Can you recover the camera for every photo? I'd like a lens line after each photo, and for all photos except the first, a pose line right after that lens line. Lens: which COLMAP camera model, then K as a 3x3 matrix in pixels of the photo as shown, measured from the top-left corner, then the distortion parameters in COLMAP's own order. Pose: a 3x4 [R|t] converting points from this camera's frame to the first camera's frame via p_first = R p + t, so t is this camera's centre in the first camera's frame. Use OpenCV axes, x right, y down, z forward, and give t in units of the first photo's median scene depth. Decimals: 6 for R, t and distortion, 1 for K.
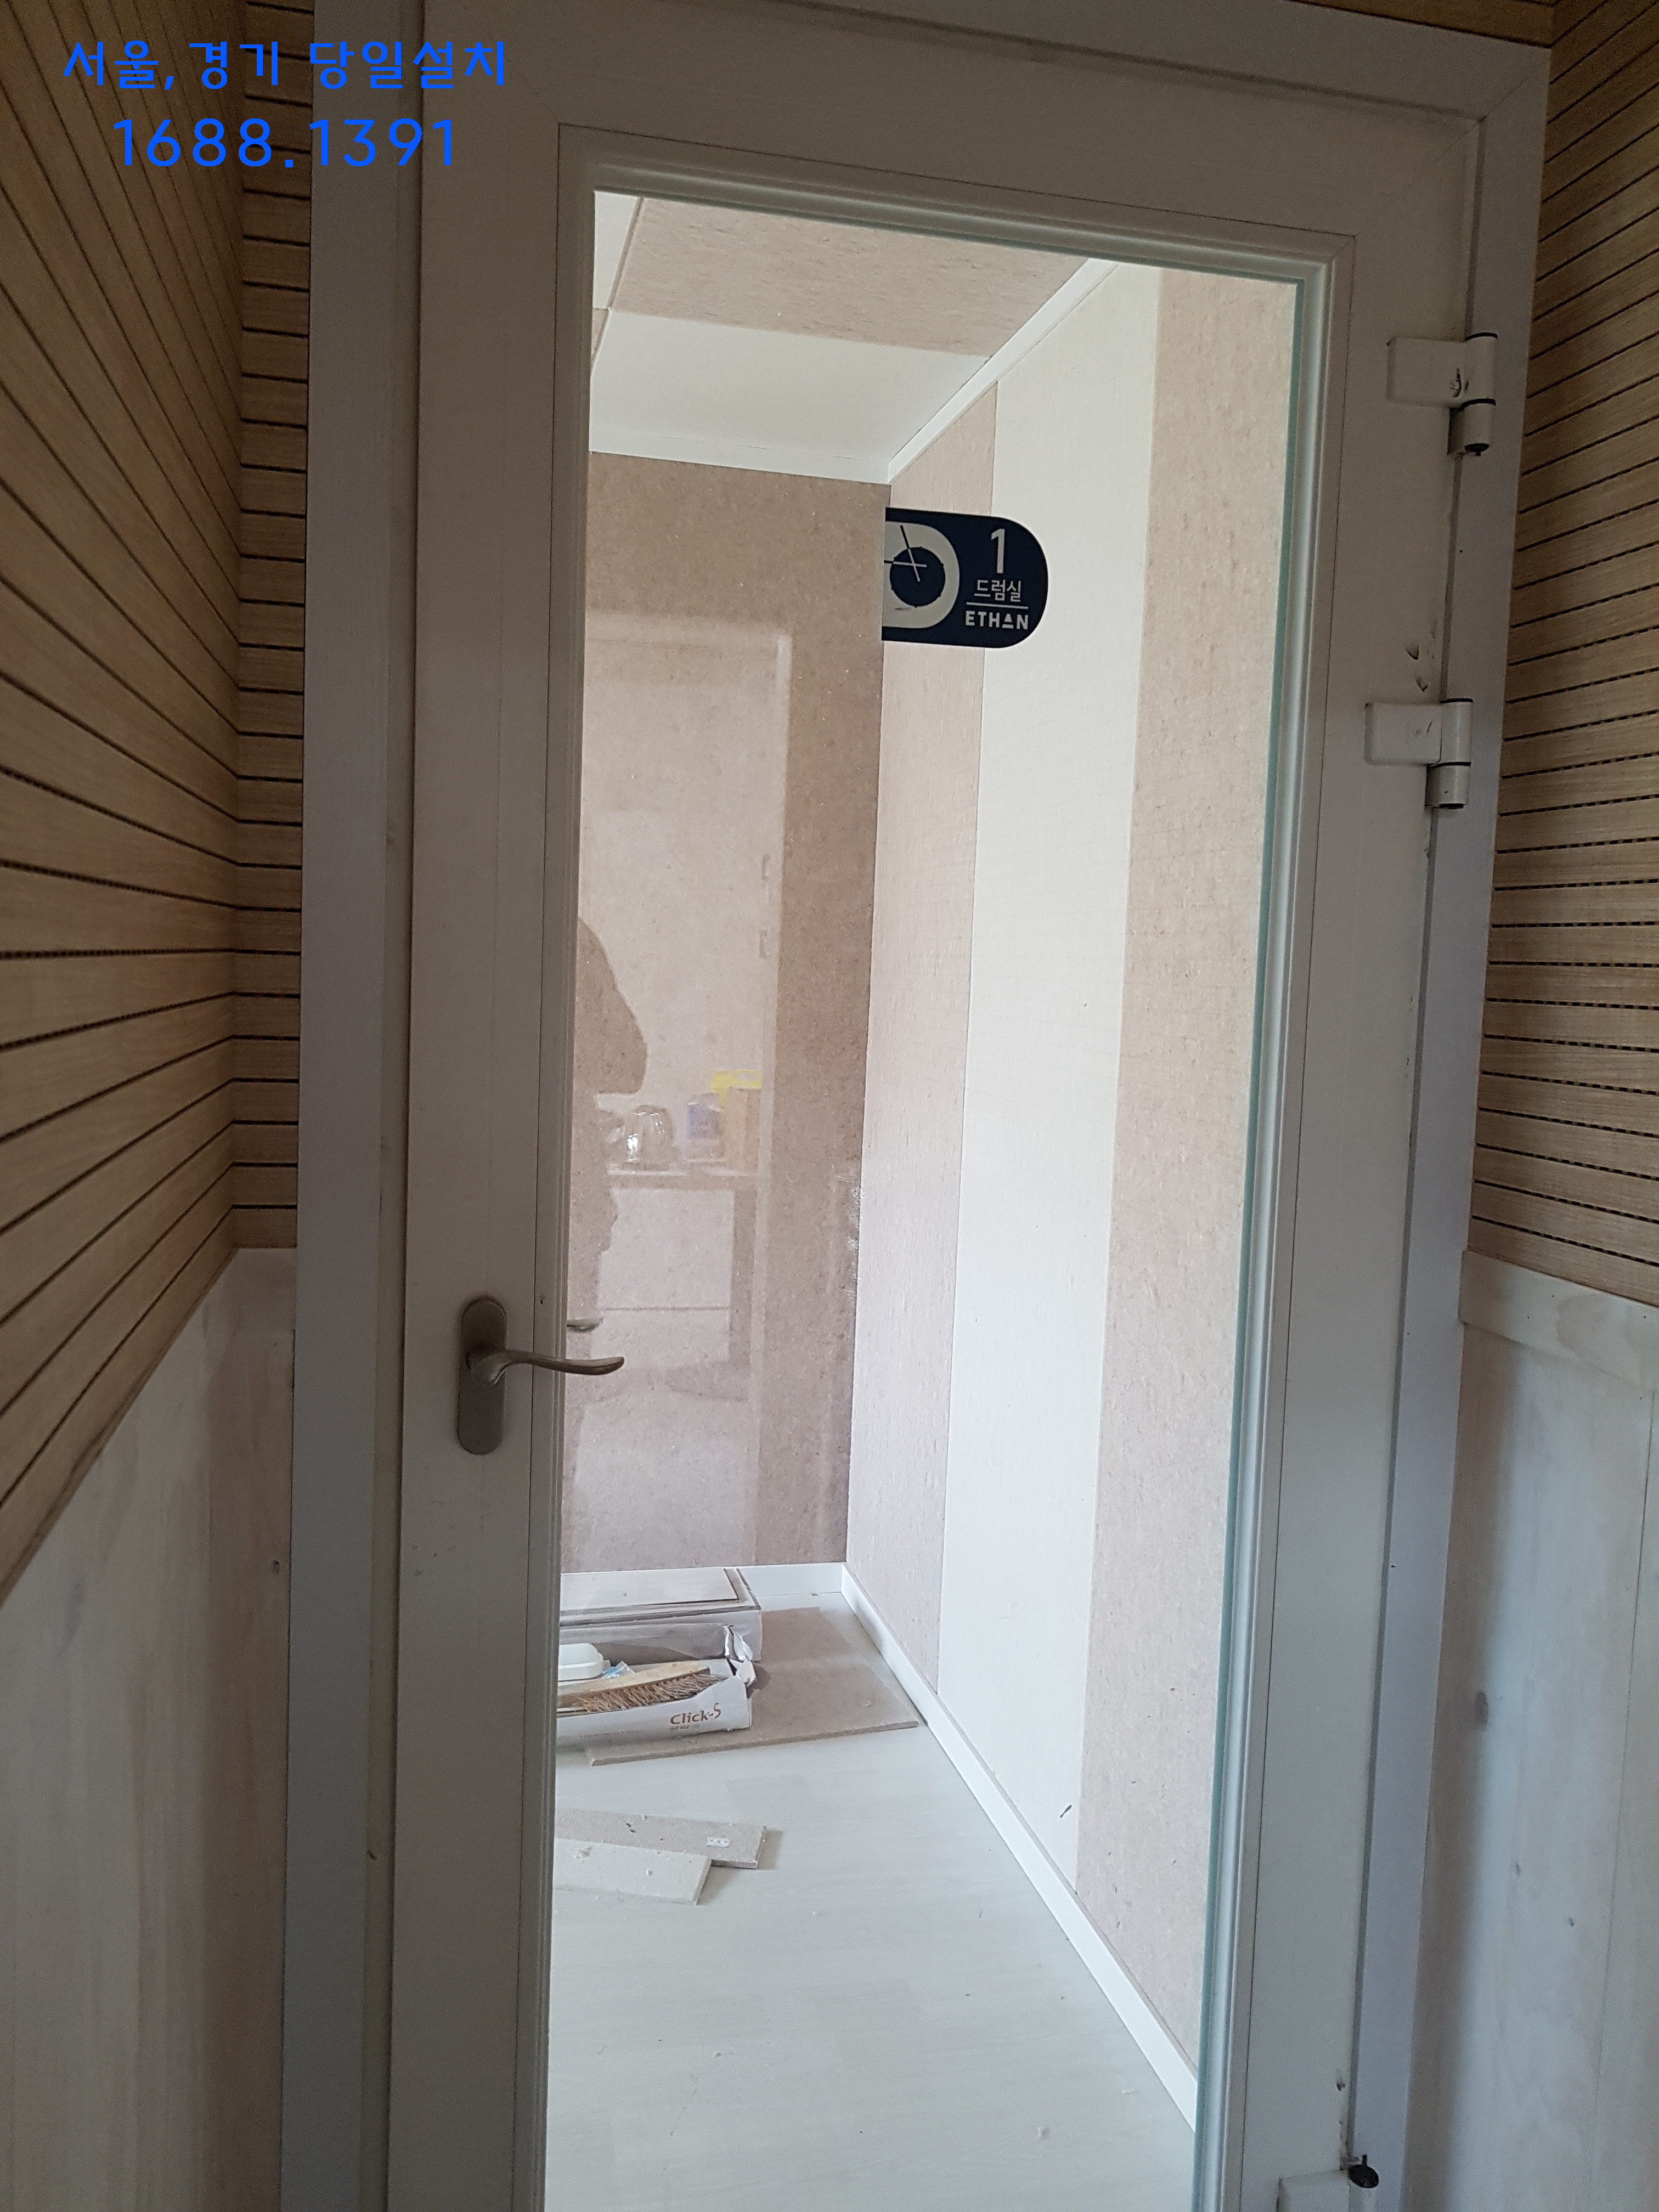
lens RADIAL K [[1781.7, 0, 829.5], [0, 1781.7, 1106.0], [0, 0, 1]] dist [0.016232, 0.001405]
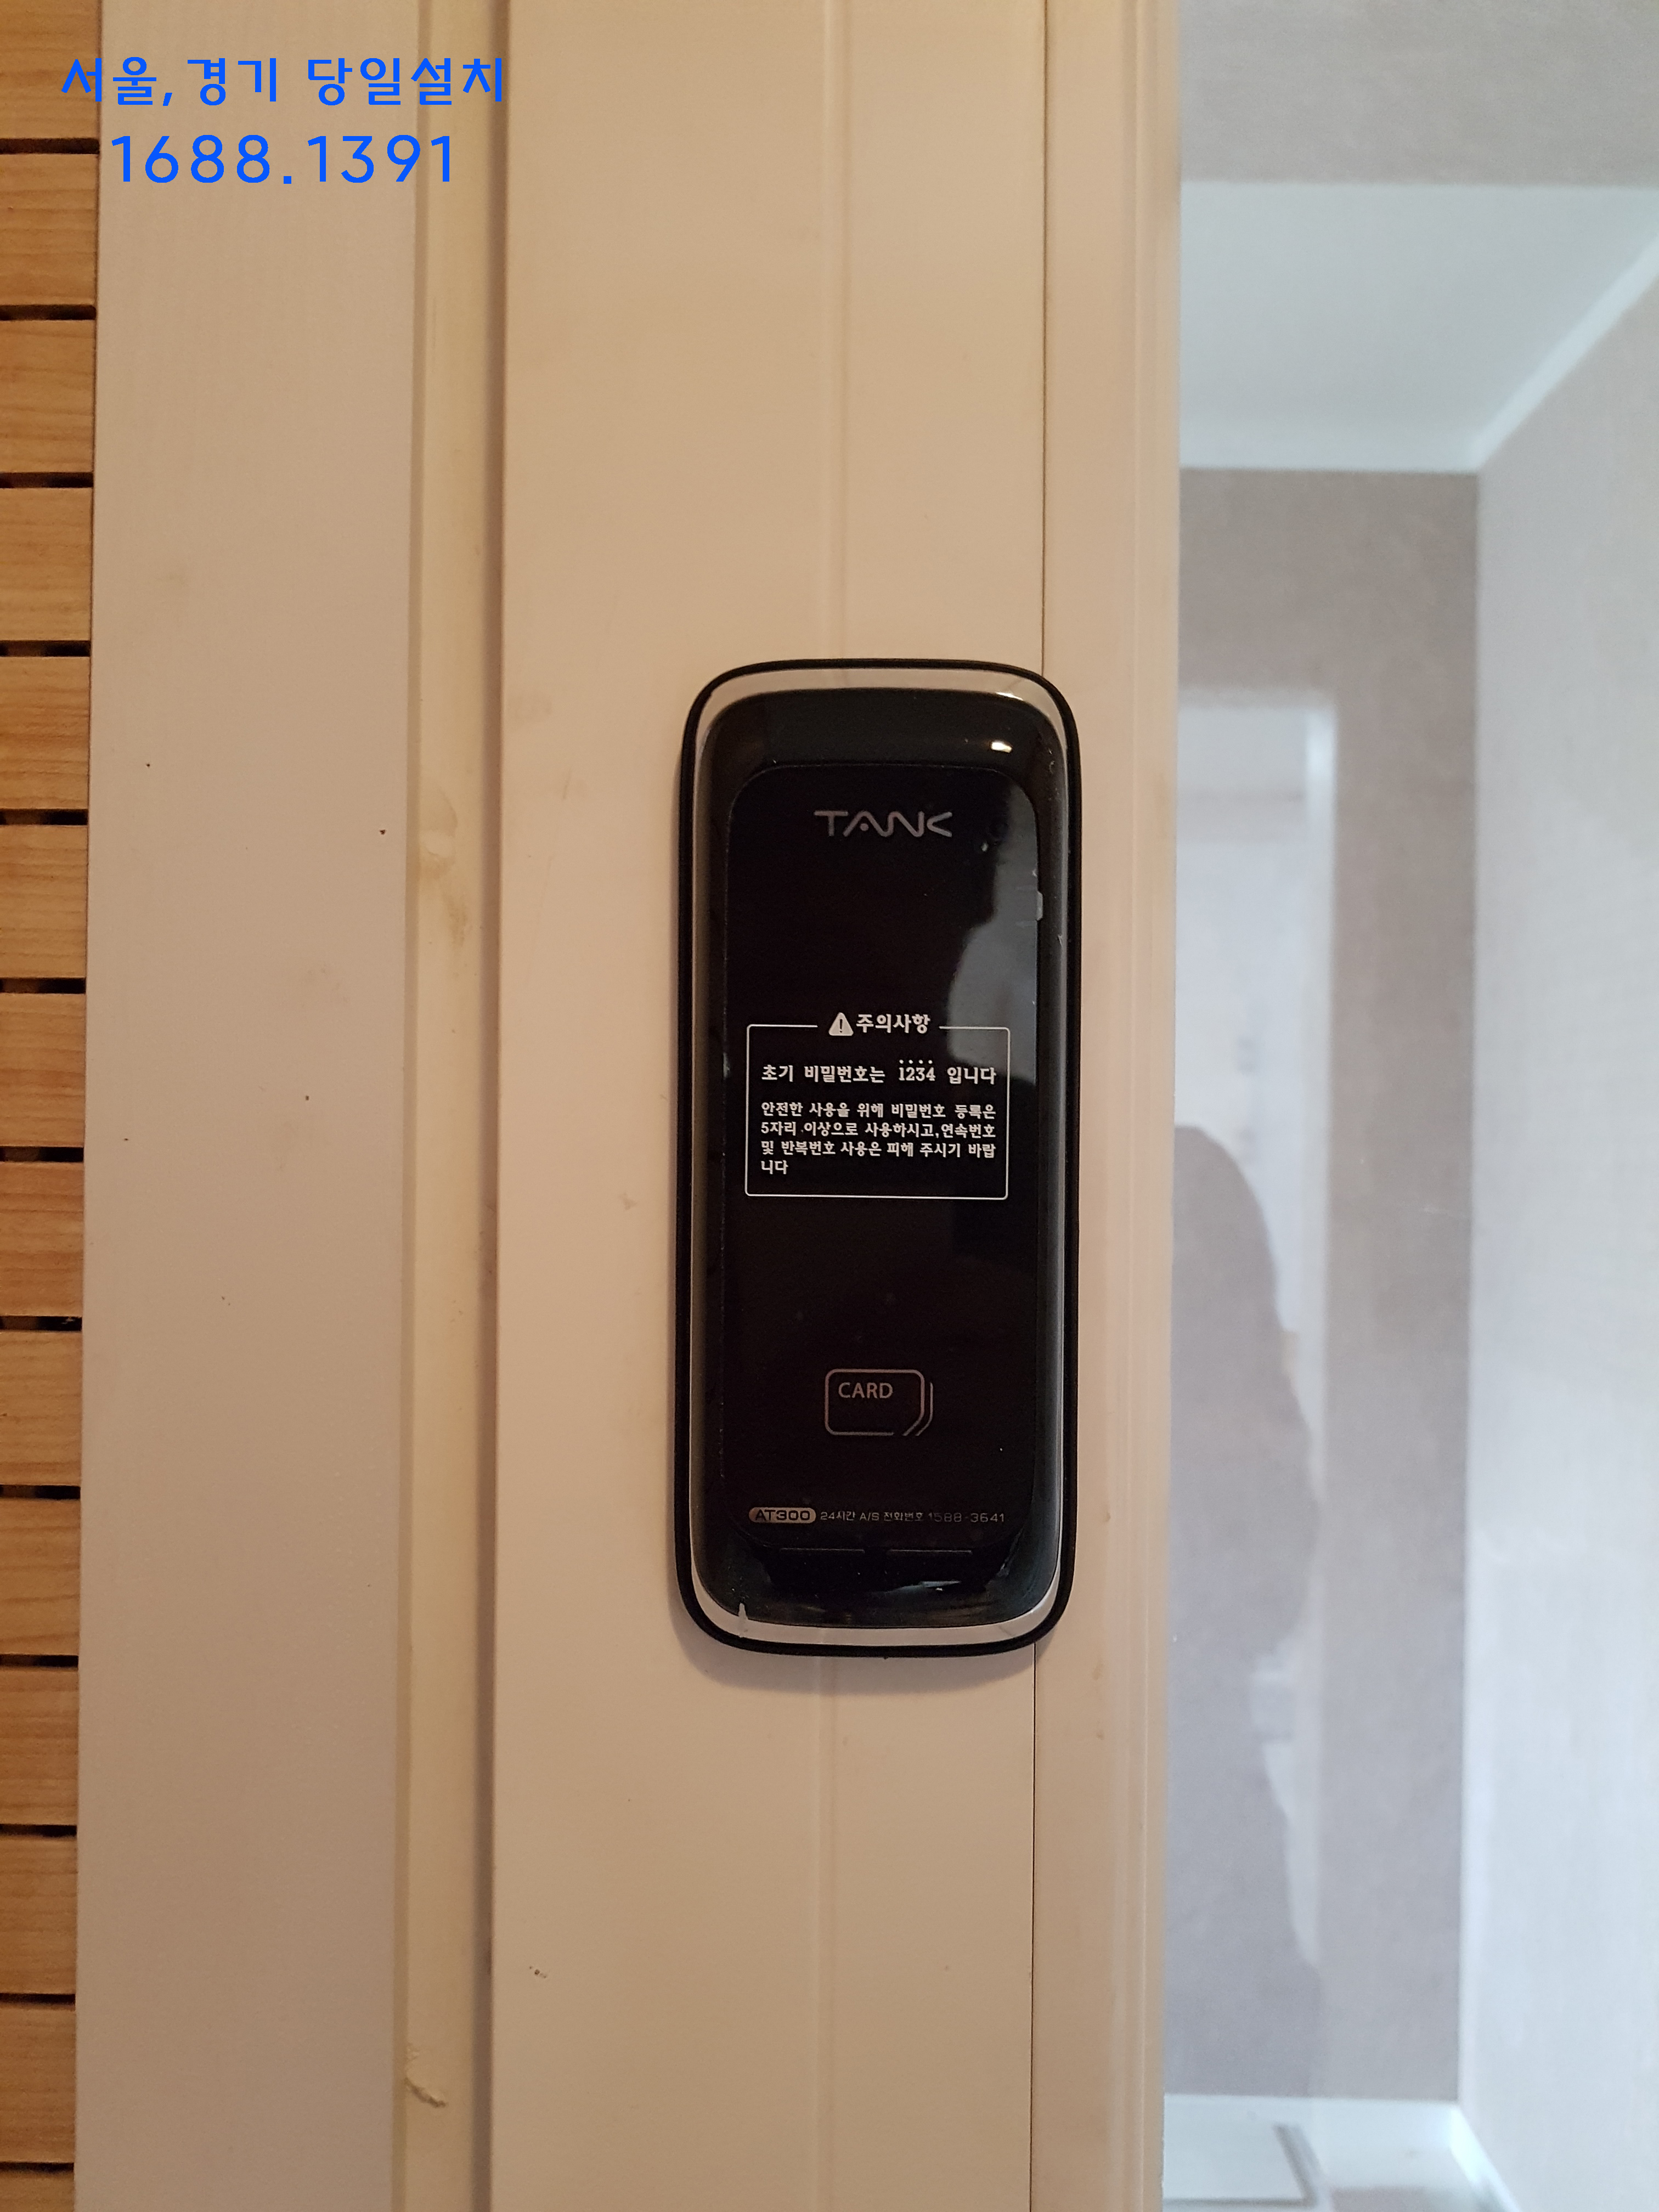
lens RADIAL K [[1795.6, 0, 827.0], [0, 1795.6, 1148.5], [0, 0, 1]] dist [0.027737, -0.008448]
pose [[0.971280, -0.026470, -0.236462, -0.109292], [0.006014, 0.996206, -0.086817, -0.071979], [0.237863, 0.082901, 0.967754, 0.638082]]
